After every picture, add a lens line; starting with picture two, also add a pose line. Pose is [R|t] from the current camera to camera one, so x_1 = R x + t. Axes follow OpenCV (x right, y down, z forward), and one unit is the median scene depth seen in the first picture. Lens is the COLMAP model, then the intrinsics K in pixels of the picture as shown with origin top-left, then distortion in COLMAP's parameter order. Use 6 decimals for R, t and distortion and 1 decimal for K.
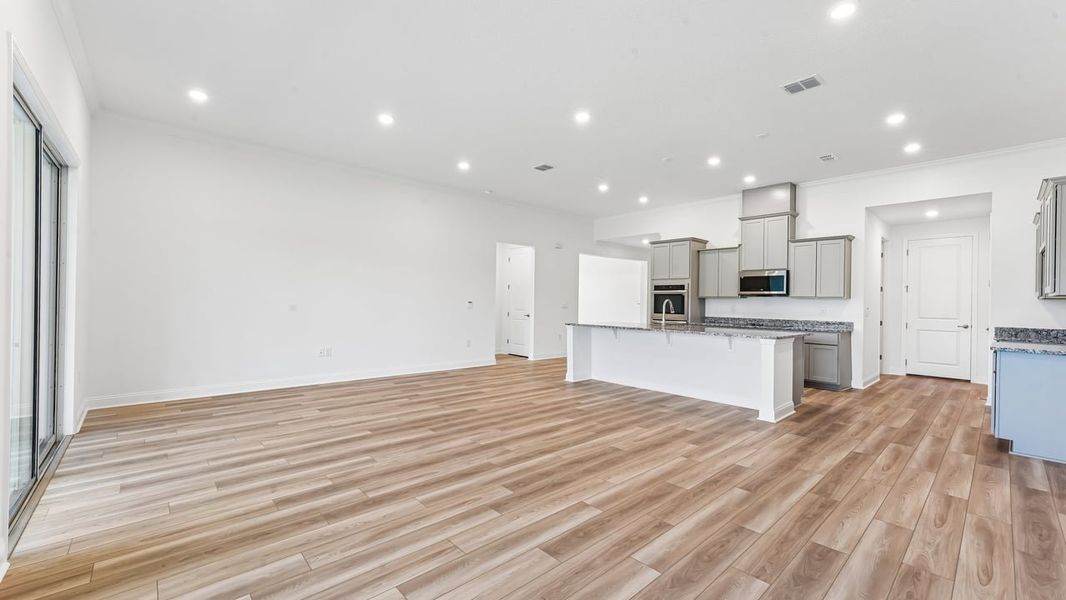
lens RADIAL K [[426.9, 0, 535.4], [0, 426.9, 299.8], [0, 0, 1]] dist [-0.002156, -0.000232]
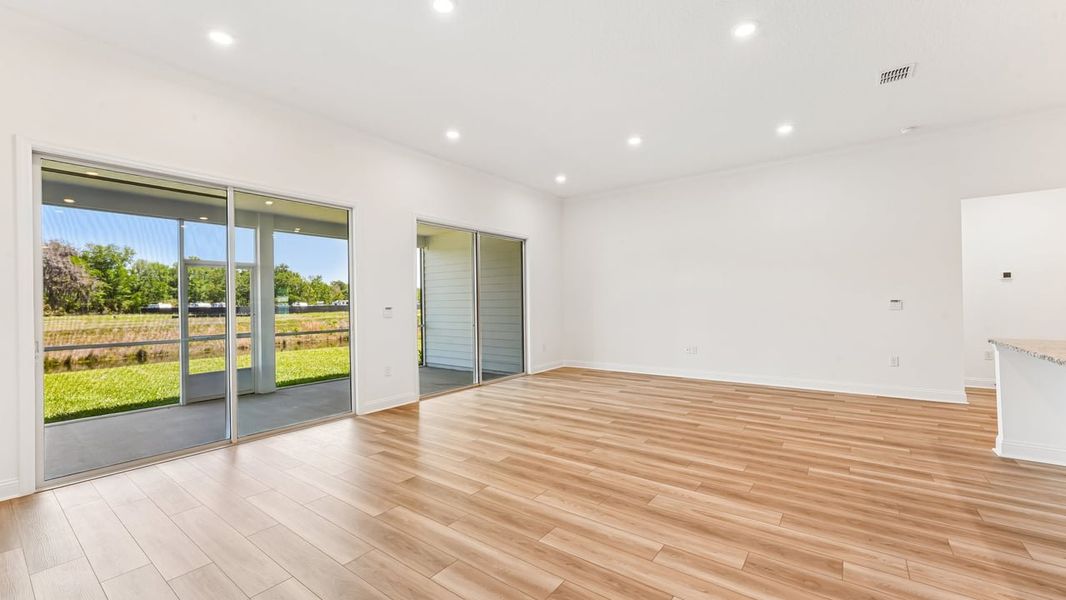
lens RADIAL K [[426.9, 0, 532.1], [0, 426.9, 299.5], [0, 0, 1]] dist [-0.002156, -0.000232]
pose [[0.188025, -0.022975, -0.981895, 0.875963], [0.019043, 0.999624, -0.019743, 0.009033], [0.981980, -0.014986, 0.188392, 0.647095]]
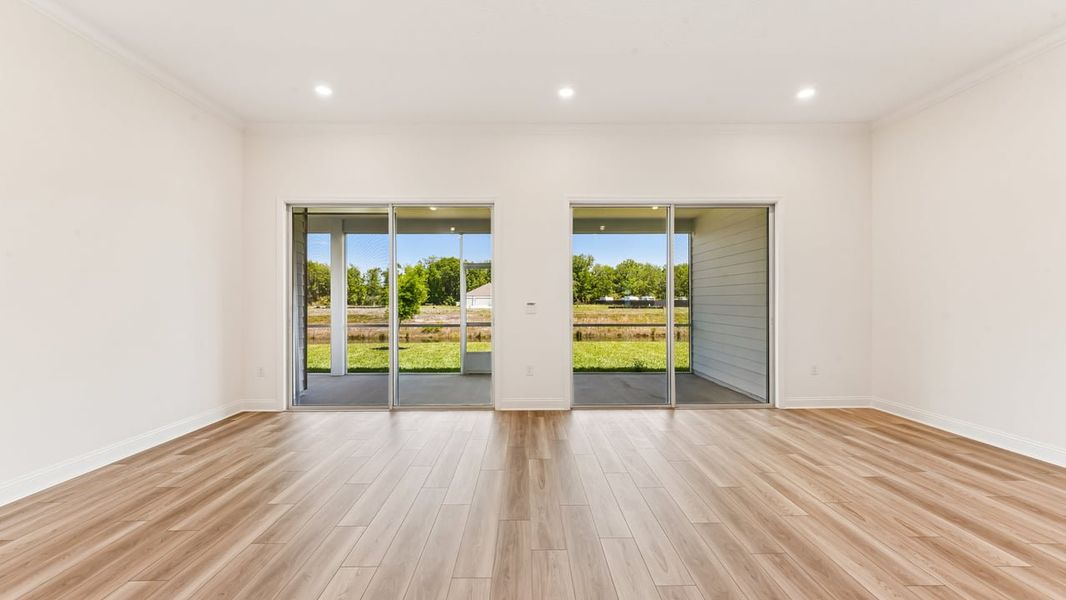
lens RADIAL K [[426.9, 0, 533.3], [0, 426.9, 302.0], [0, 0, 1]] dist [-0.002156, -0.000232]
pose [[-0.665164, -0.008725, -0.746647, 0.390761], [-0.004485, 0.999960, -0.007689, 0.006140], [0.746684, -0.001765, -0.665177, 1.321725]]
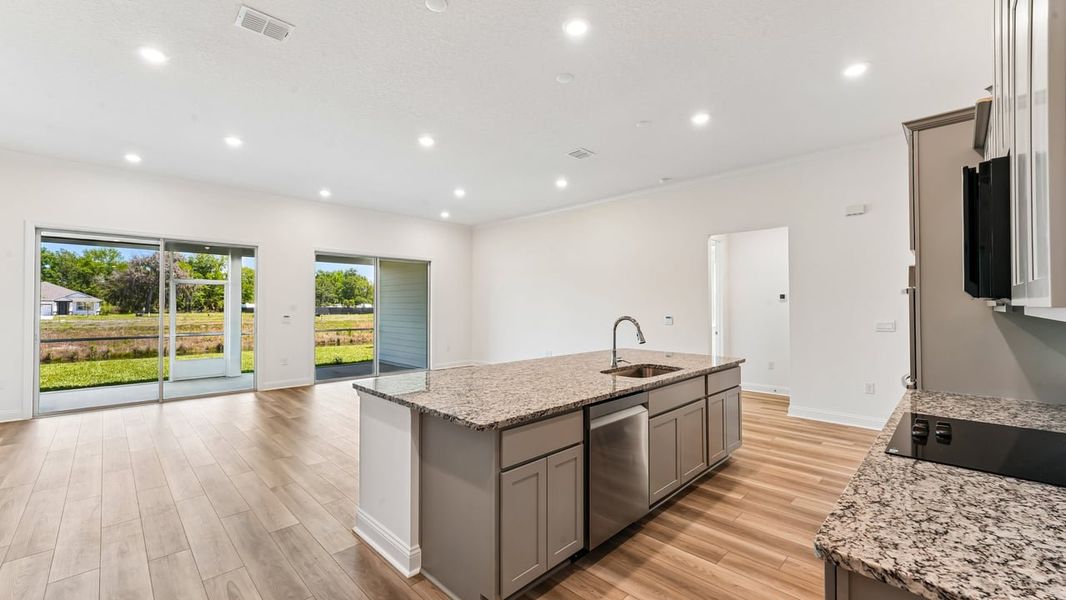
lens RADIAL K [[426.9, 0, 537.0], [0, 426.9, 300.2], [0, 0, 1]] dist [-0.002156, -0.000232]
pose [[0.052801, -0.027868, -0.998216, 1.432094], [0.004063, 0.999608, -0.027692, -0.014306], [0.998597, -0.002594, 0.052894, 1.492778]]
